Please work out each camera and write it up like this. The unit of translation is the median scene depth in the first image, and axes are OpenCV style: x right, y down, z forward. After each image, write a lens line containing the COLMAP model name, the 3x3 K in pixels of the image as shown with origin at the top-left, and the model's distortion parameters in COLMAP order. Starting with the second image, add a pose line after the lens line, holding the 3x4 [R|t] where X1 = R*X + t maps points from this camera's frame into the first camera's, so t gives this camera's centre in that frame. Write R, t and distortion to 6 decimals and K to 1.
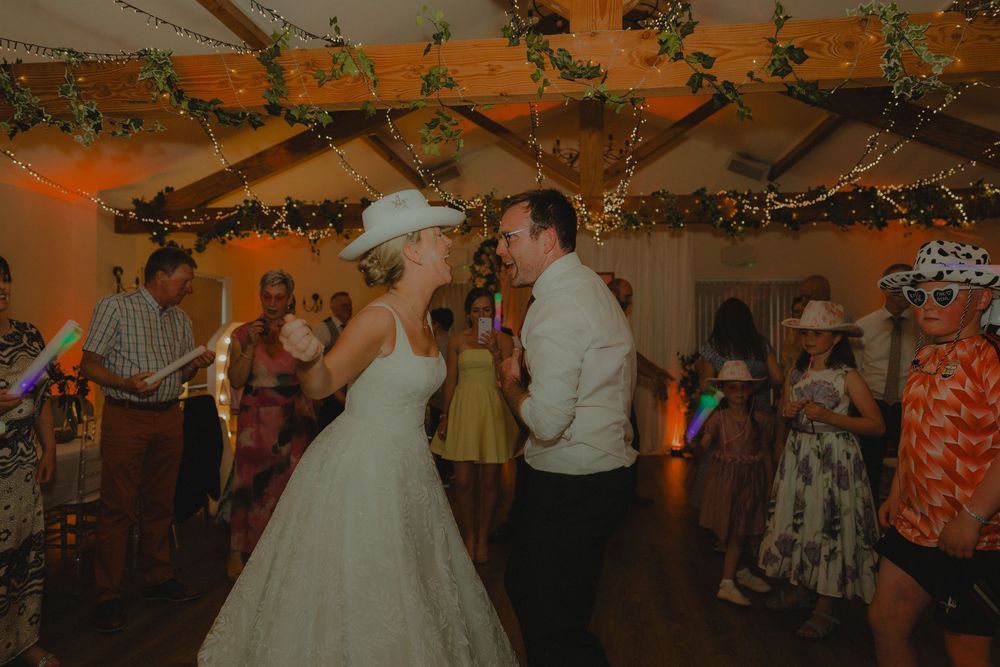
lens RADIAL K [[667.4, 0, 500.0], [0, 667.4, 333.5], [0, 0, 1]] dist [-0.001416, 0.003292]
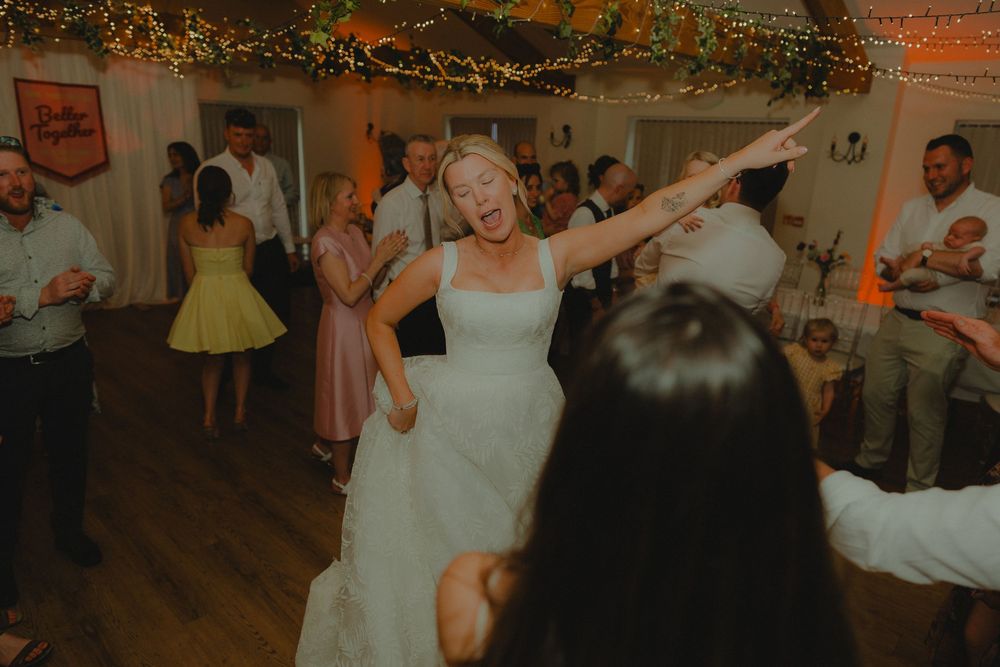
lens RADIAL K [[667.4, 0, 500.0], [0, 667.4, 333.5], [0, 0, 1]] dist [-0.001416, 0.003292]
pose [[0.593812, -0.208077, 0.777233, -0.650765], [-0.045616, 0.955723, 0.290712, -0.181084], [-0.803310, -0.208082, 0.558028, 0.325362]]
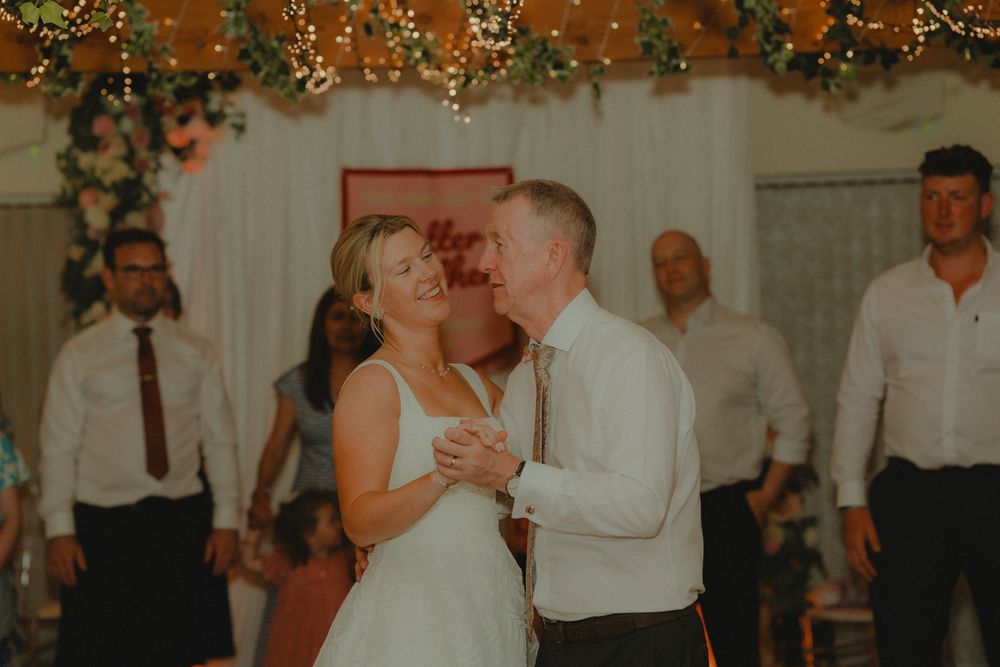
lens RADIAL K [[2537.2, 0, 500.0], [0, 2537.2, 333.5], [0, 0, 1]] dist [0.760239, 1.098807]
pose [[0.988186, -0.036091, 0.148952, -0.073758], [0.033949, 0.999281, 0.016897, -0.088019], [-0.149455, -0.011641, 0.988700, -0.709196]]
